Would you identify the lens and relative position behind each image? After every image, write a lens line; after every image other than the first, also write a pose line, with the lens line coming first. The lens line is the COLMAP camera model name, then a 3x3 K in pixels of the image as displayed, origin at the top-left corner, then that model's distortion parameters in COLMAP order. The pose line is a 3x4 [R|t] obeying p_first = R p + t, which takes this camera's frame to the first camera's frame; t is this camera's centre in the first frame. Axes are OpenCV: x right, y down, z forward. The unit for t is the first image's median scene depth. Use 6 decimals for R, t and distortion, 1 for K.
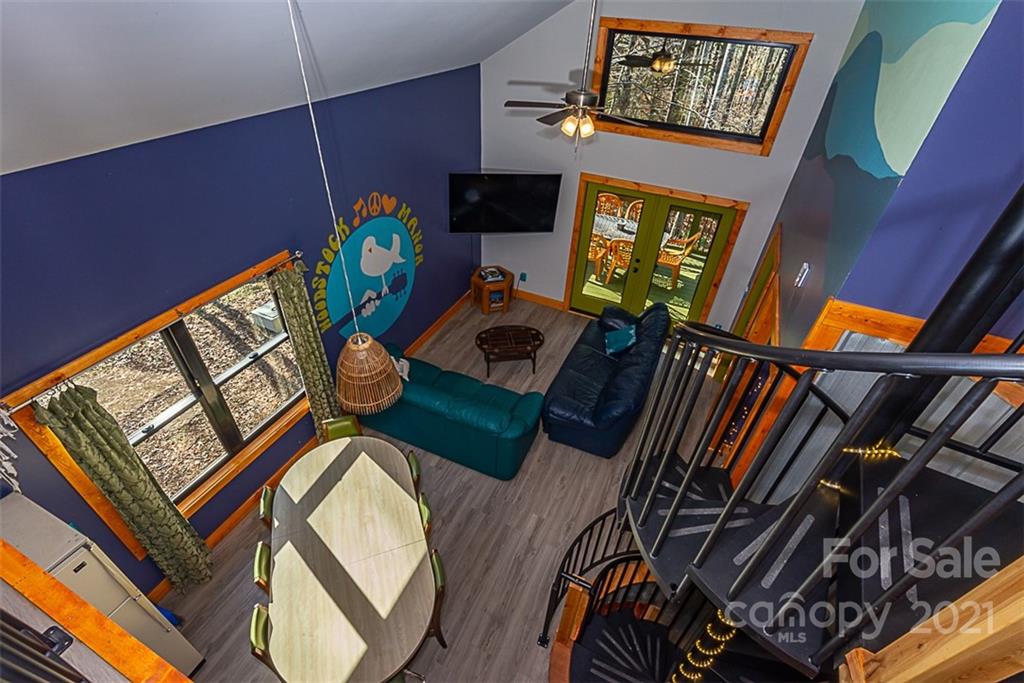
lens RADIAL K [[477.1, 0, 508.9], [0, 477.1, 335.7], [0, 0, 1]] dist [0.001824, -0.001781]
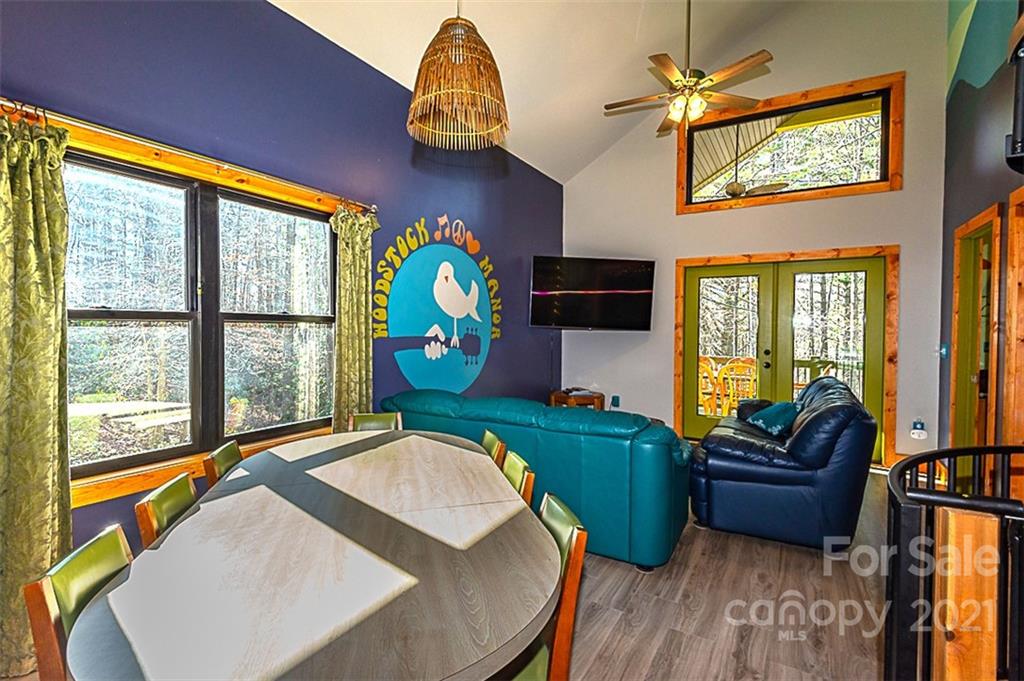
lens RADIAL K [[477.1, 0, 497.2], [0, 477.1, 336.5], [0, 0, 1]] dist [0.001824, -0.001781]
pose [[0.992889, -0.023542, -0.116693, -0.108378], [-0.052715, 0.791956, -0.608298, 0.439391], [0.106736, 0.610124, 0.785083, 0.421983]]
